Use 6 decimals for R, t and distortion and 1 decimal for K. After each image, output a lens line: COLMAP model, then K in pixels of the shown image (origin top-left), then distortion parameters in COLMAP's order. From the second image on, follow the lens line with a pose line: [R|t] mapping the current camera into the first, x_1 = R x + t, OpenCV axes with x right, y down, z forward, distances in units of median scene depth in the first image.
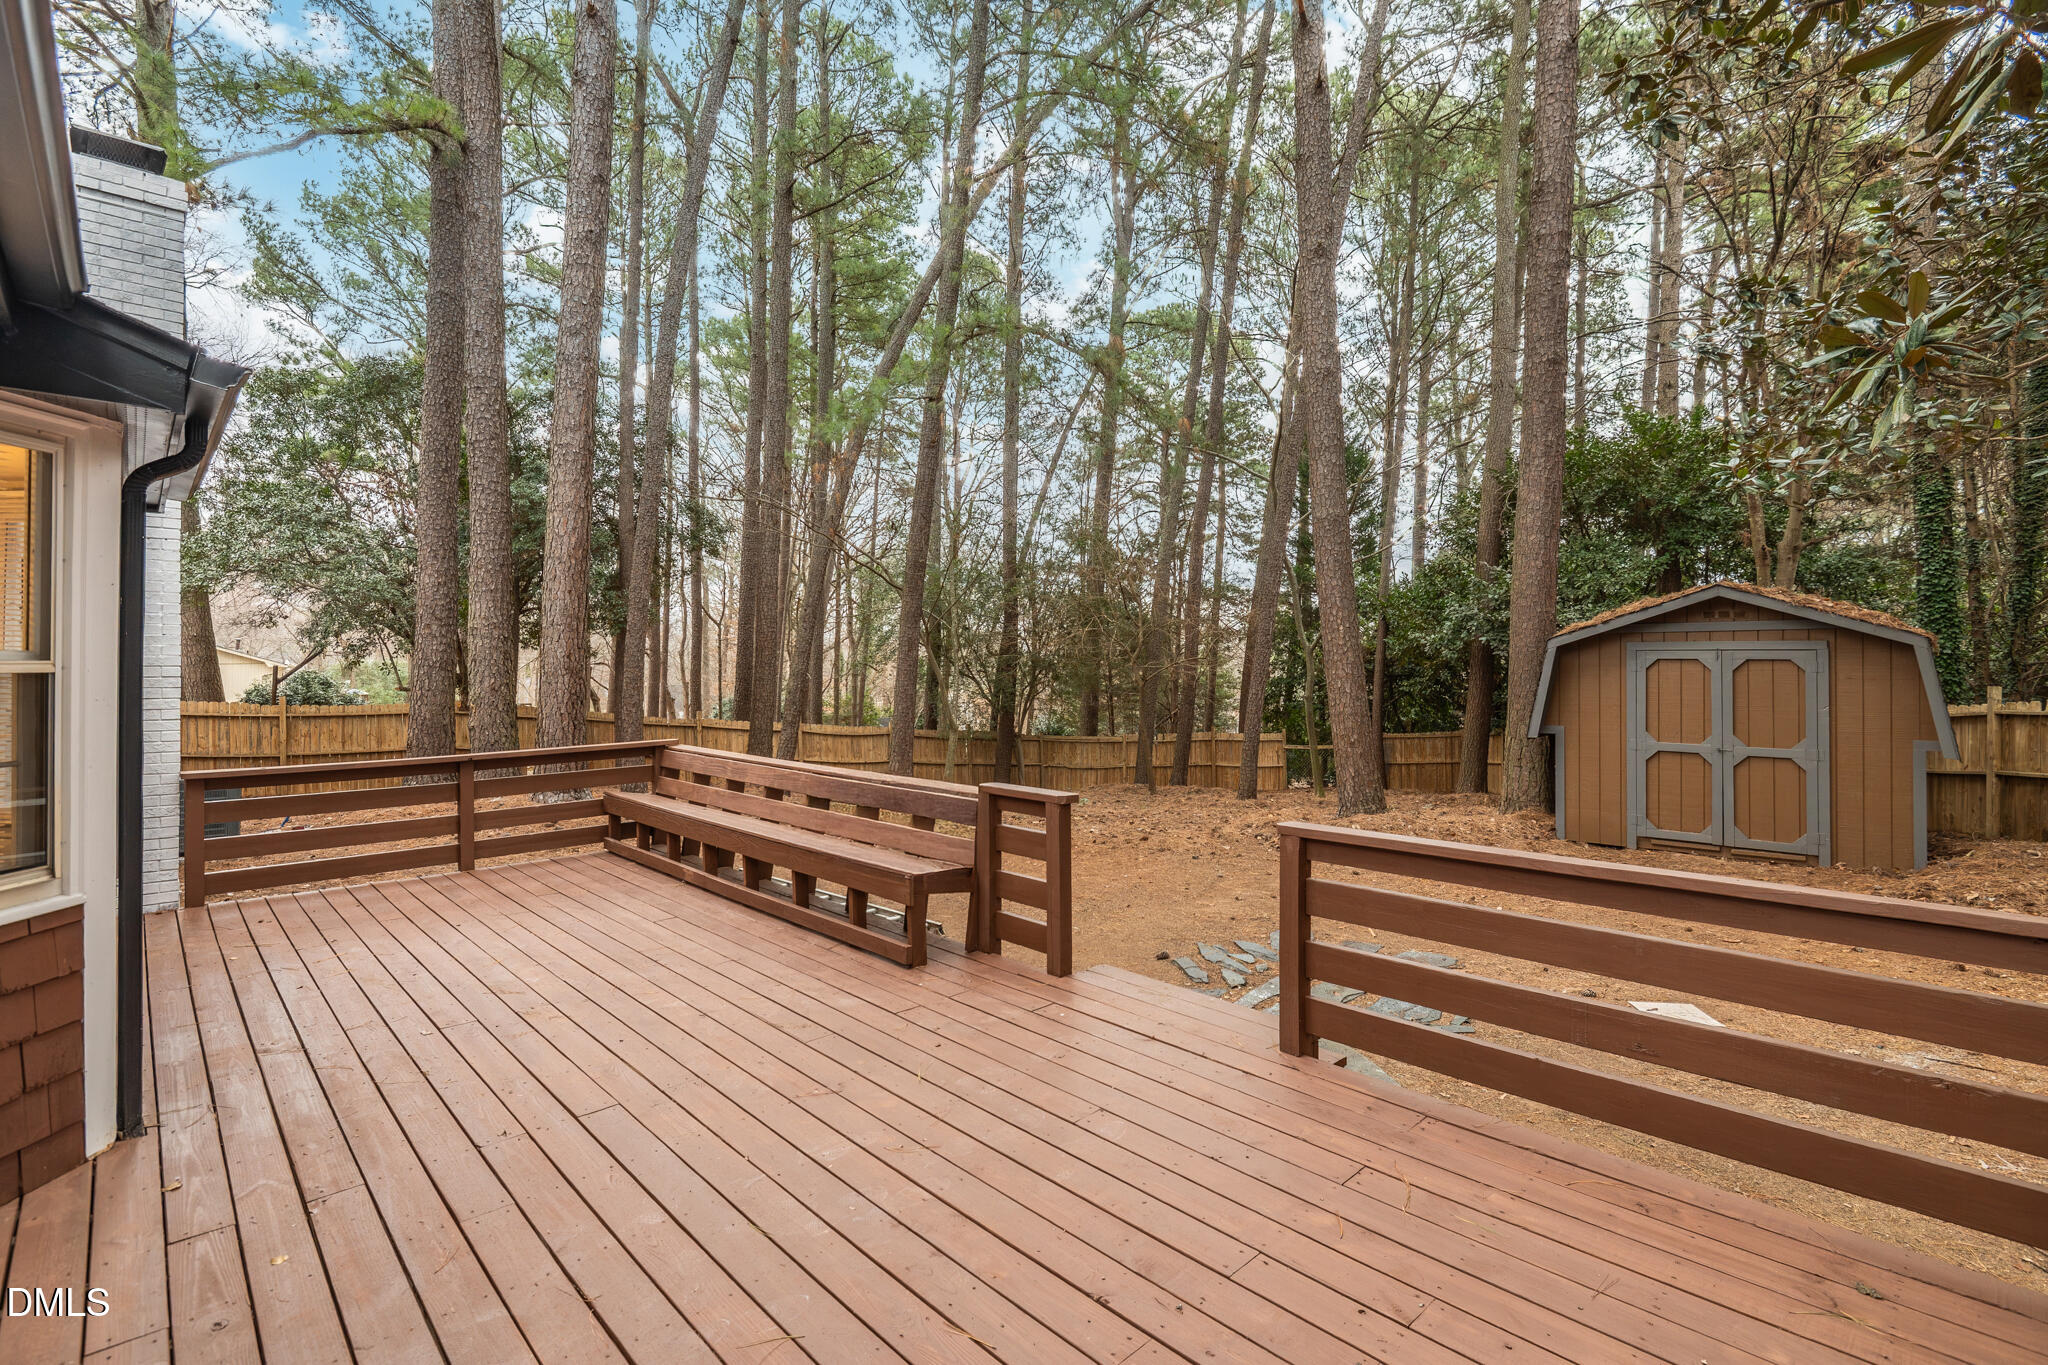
lens RADIAL K [[942.7, 0, 1027.8], [0, 942.7, 654.5], [0, 0, 1]] dist [0.000204, -0.003019]
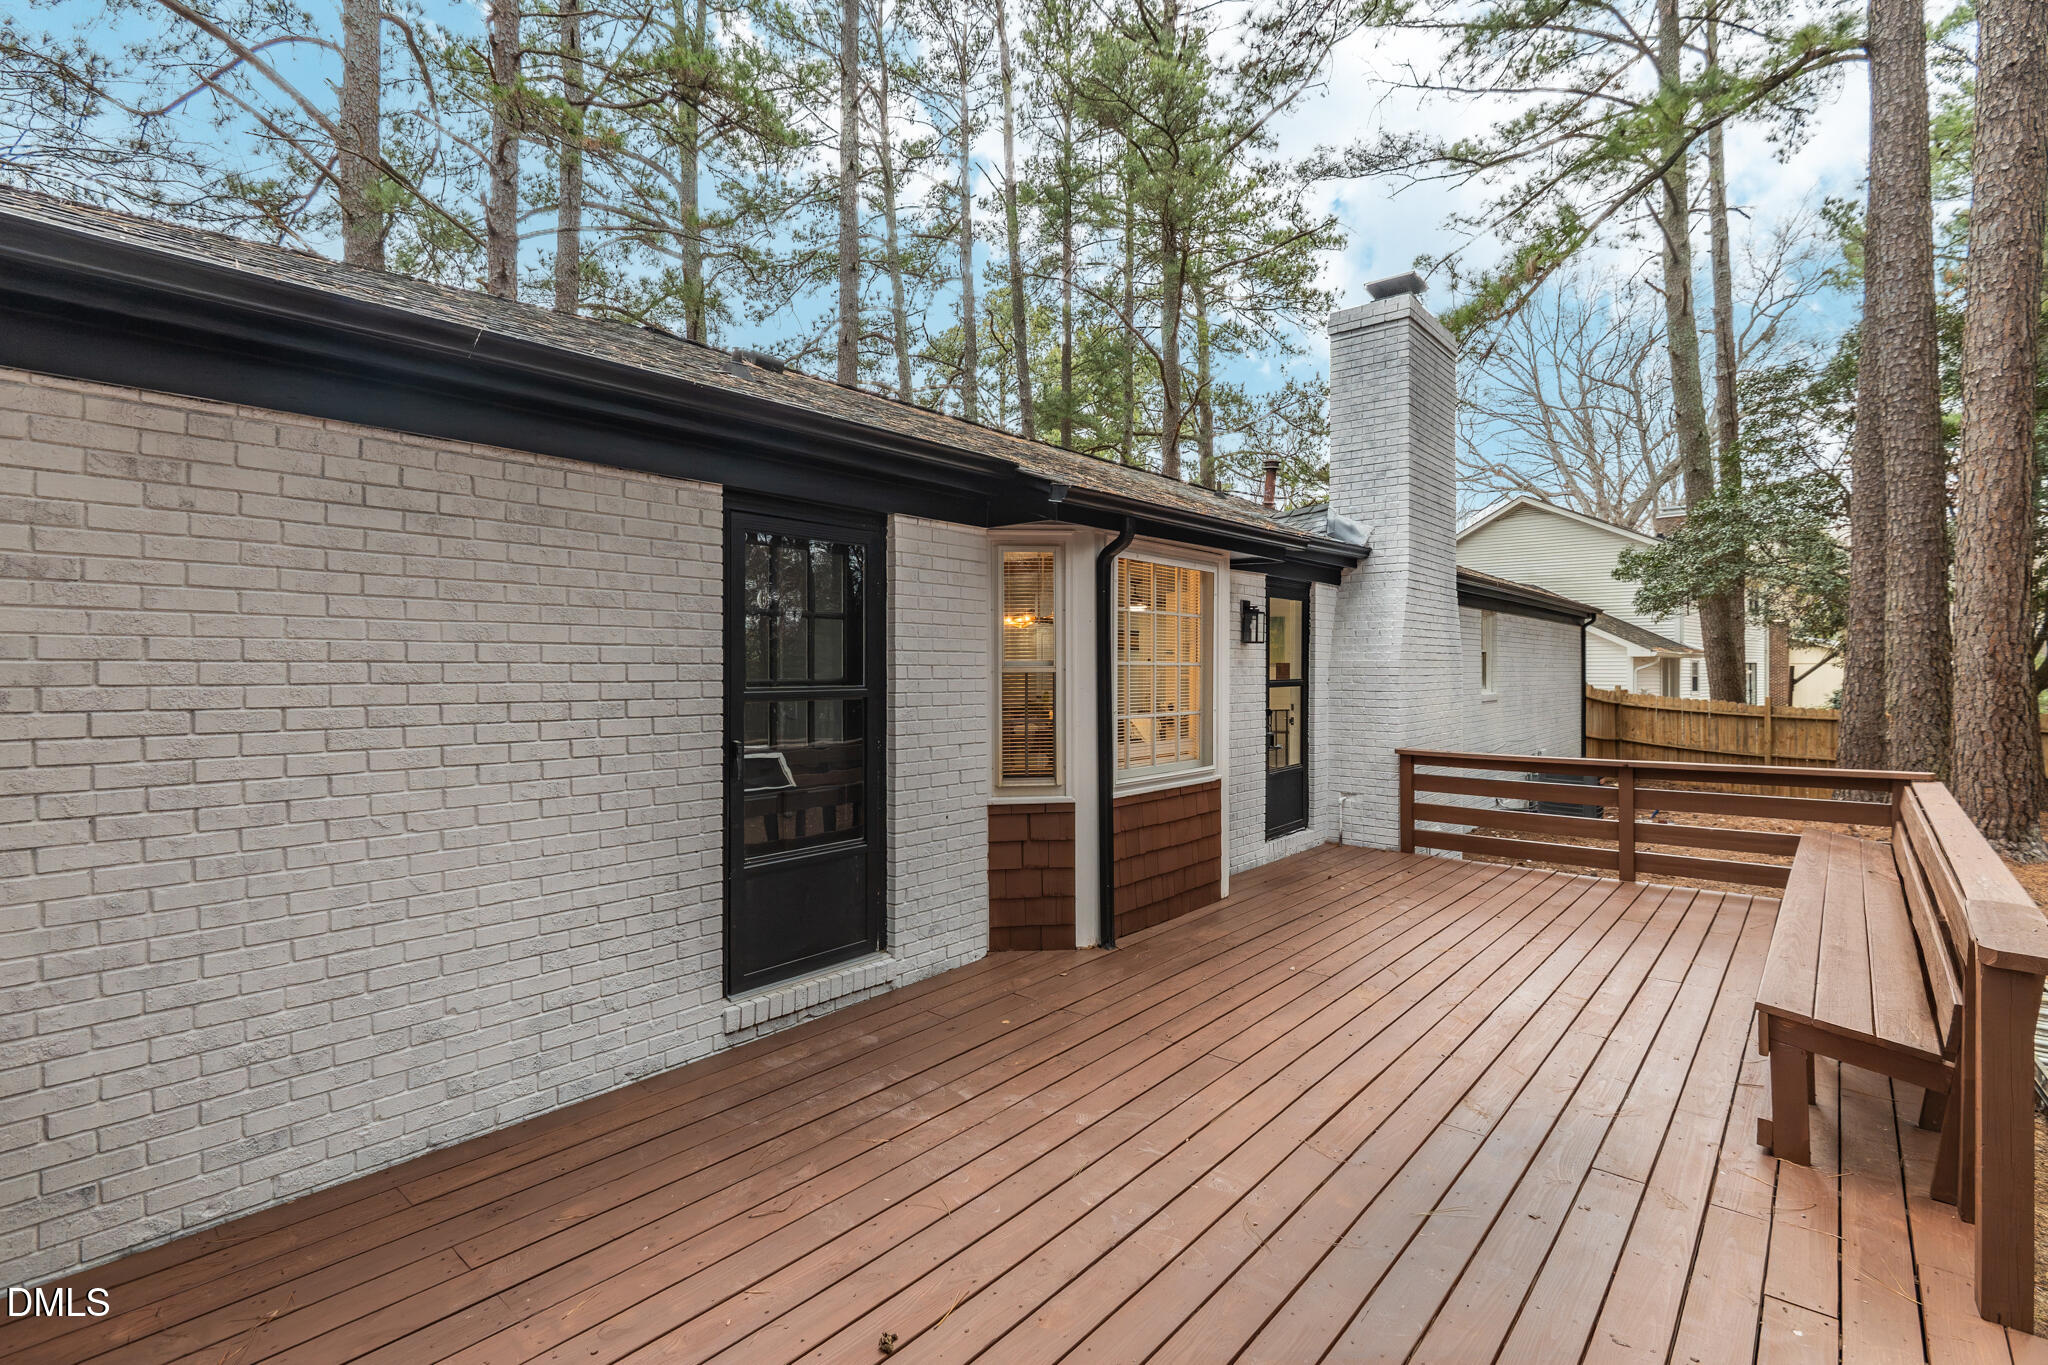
lens RADIAL K [[942.7, 0, 1027.8], [0, 942.7, 654.5], [0, 0, 1]] dist [0.000204, -0.003019]
pose [[0.090300, -0.009405, -0.995870, 0.217054], [0.010654, 0.999907, -0.008477, -0.000146], [0.995858, -0.009845, 0.090392, 0.215425]]
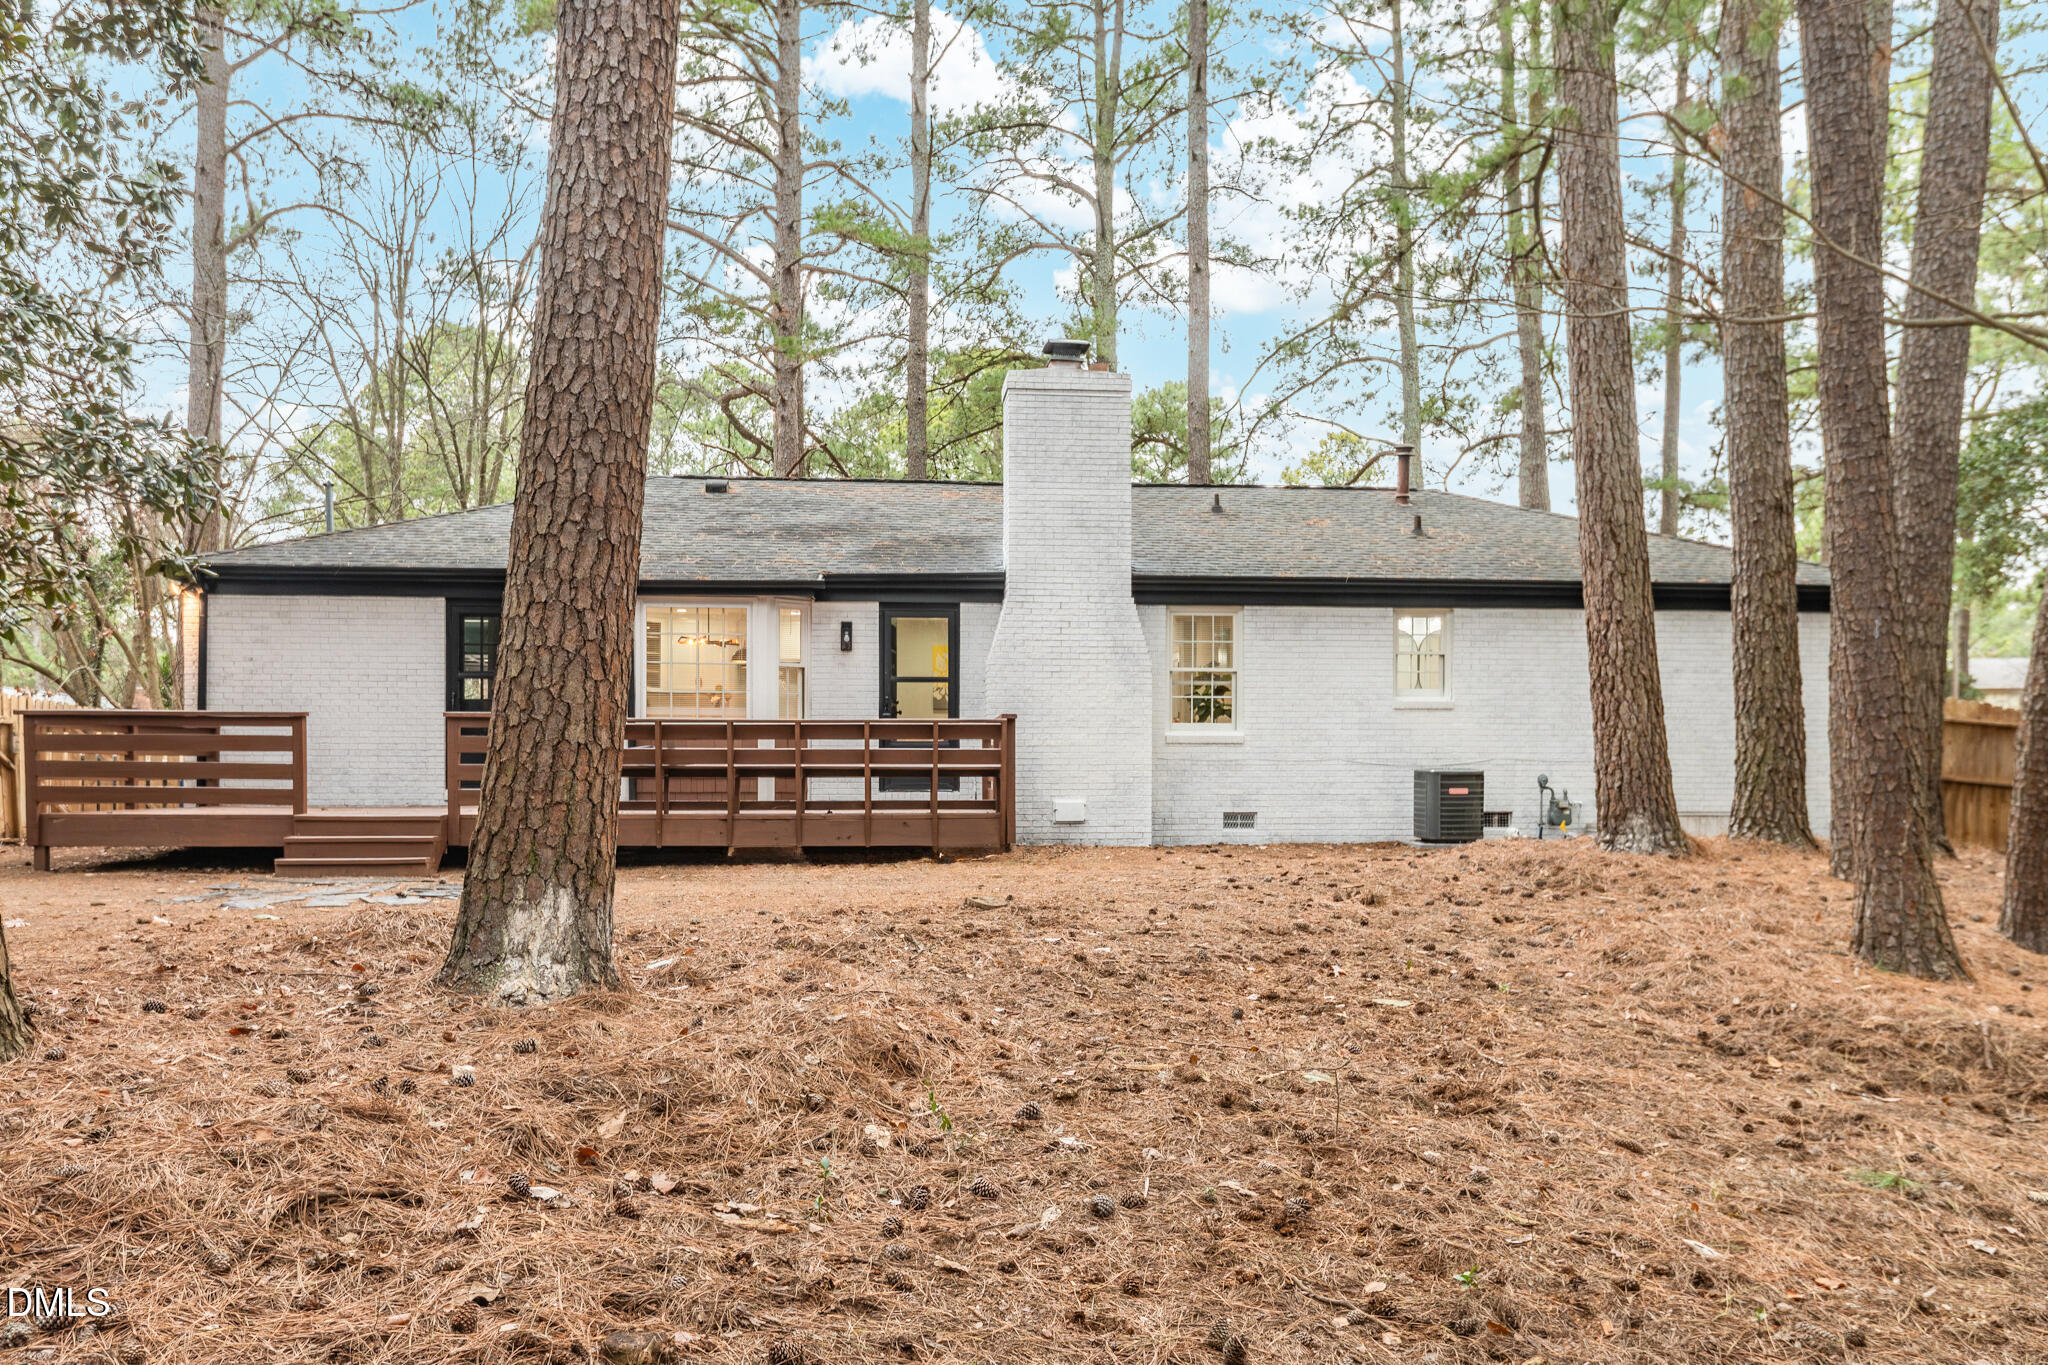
lens RADIAL K [[1594.2, 0, 1020.7], [0, 1594.2, 767.2], [0, 0, 1]] dist [0.000626, 0.001347]
pose [[-0.641002, 0.002023, -0.767536, 0.769603], [0.009328, 0.999943, -0.005155, 0.129726], [0.767482, -0.010464, -0.640985, 1.755395]]
